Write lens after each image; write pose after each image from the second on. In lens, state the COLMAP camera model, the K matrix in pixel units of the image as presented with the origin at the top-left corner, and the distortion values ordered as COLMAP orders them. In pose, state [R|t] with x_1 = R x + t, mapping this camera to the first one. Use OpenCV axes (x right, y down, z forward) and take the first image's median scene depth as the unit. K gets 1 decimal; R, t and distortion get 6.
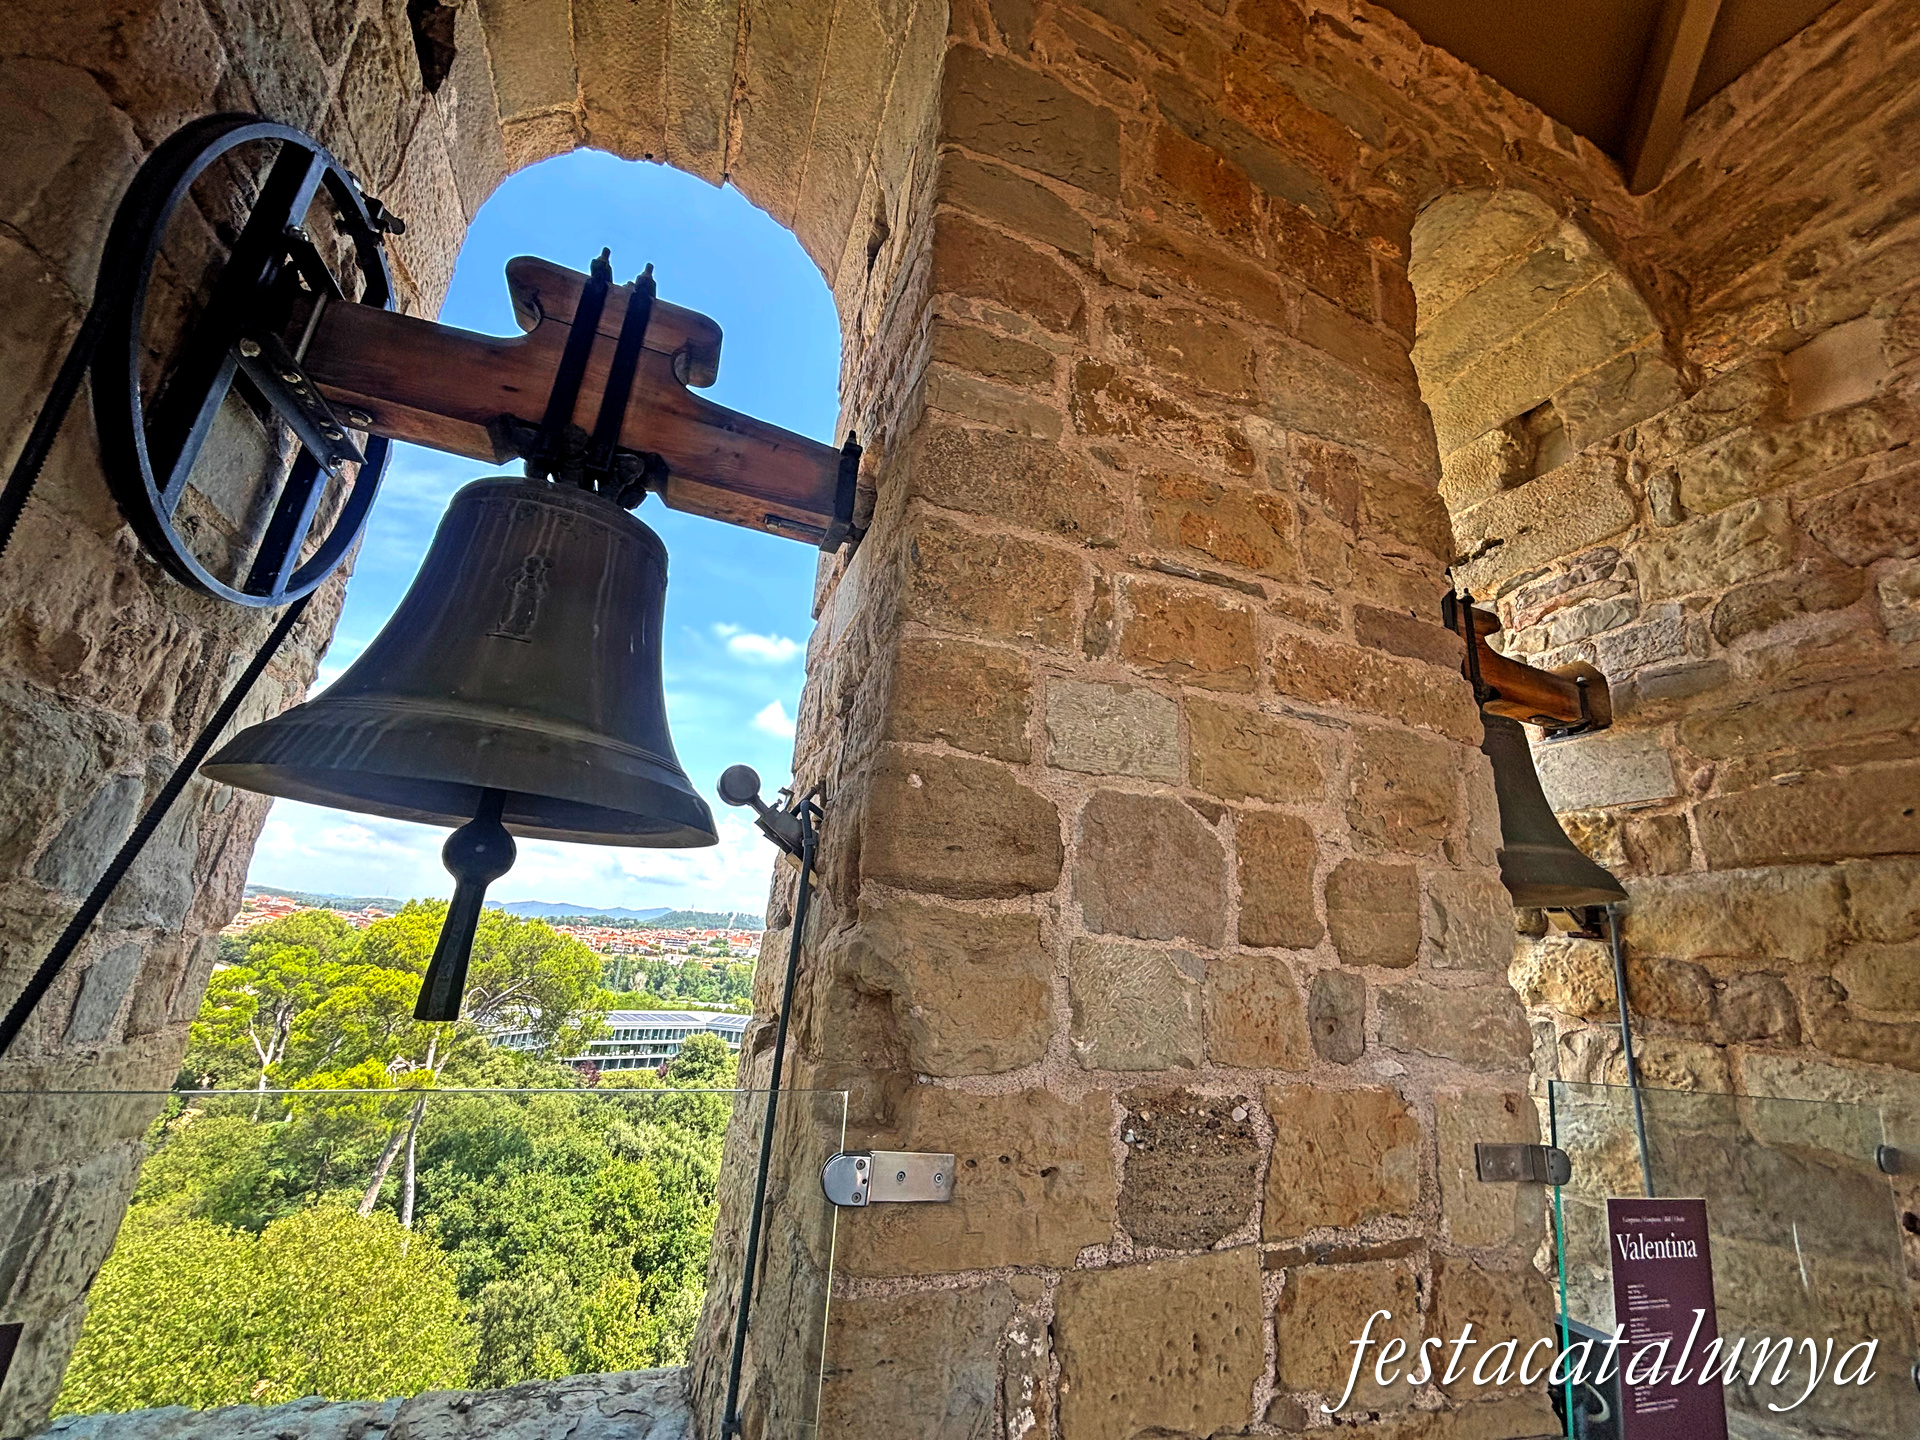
lens RADIAL K [[776.4, 0, 968.5], [0, 776.4, 655.8], [0, 0, 1]] dist [-0.030407, 0.019183]
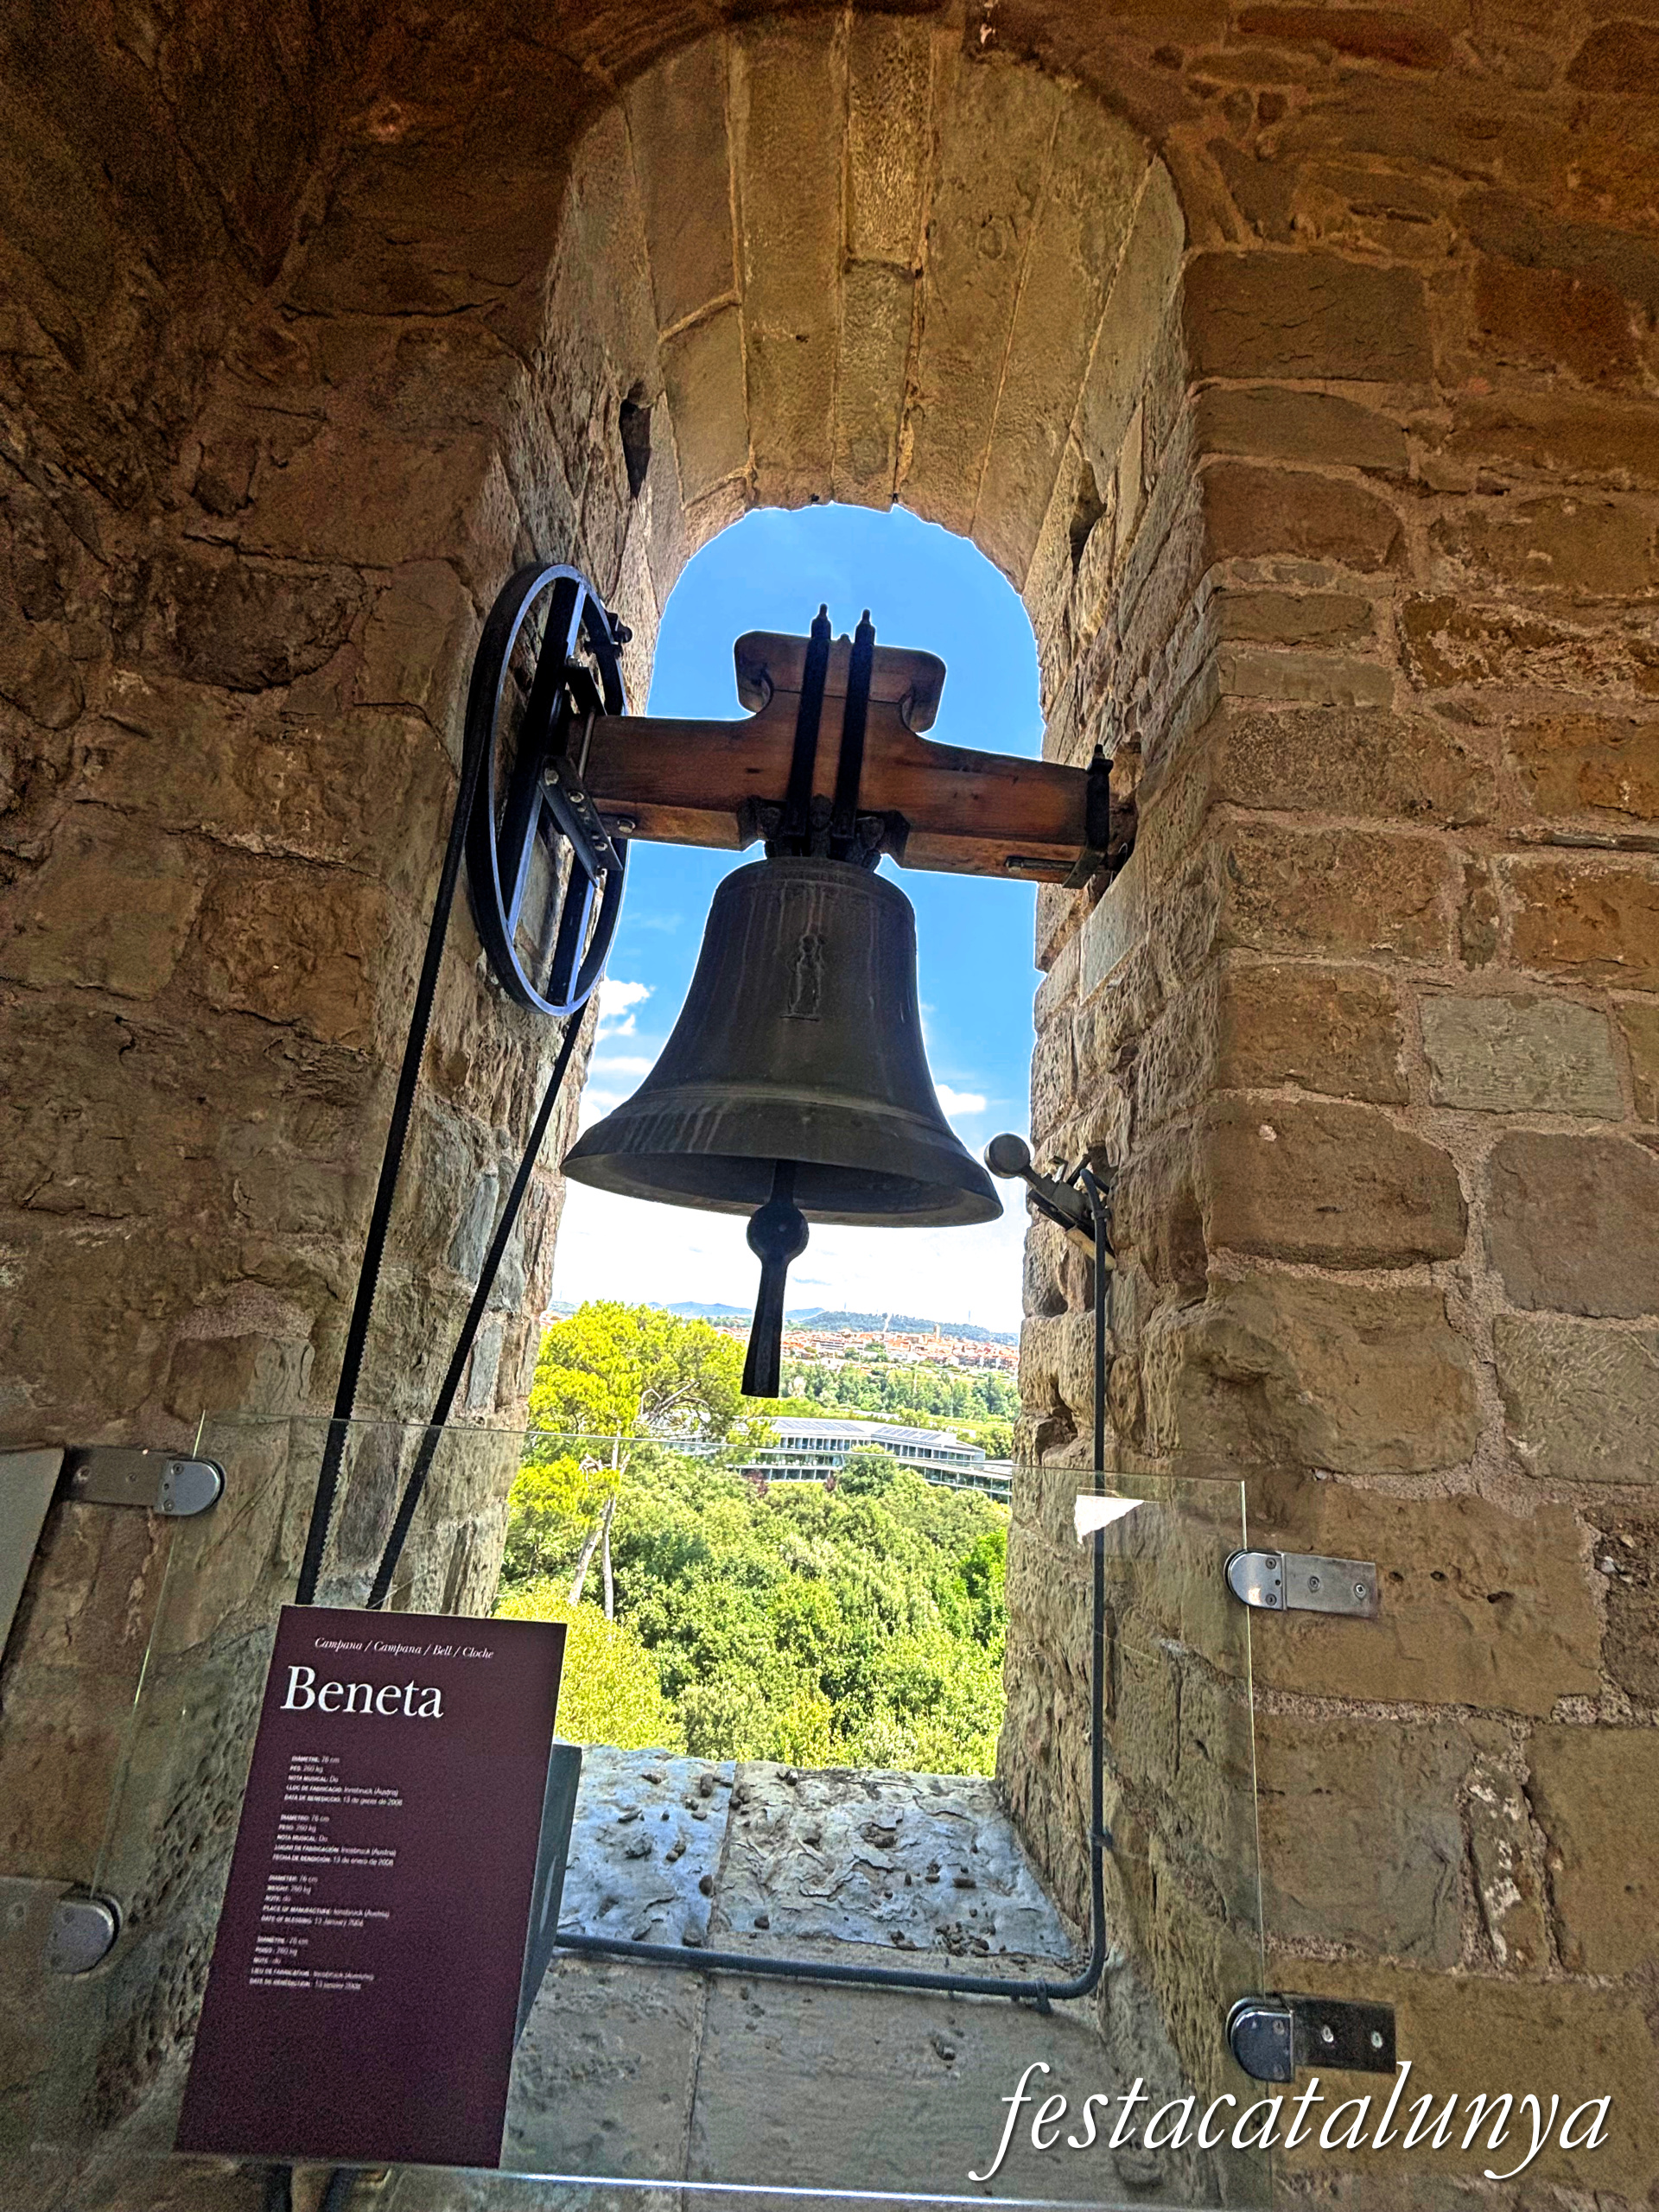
lens RADIAL K [[893.0, 0, 832.7], [0, 893.0, 1037.8], [0, 0, 1]] dist [-0.003819, 0.000423]
pose [[0.944327, -0.098027, -0.314066, -0.163354], [0.104557, 0.994511, 0.003971, 0.002730], [0.311953, -0.036588, 0.949393, -0.073026]]
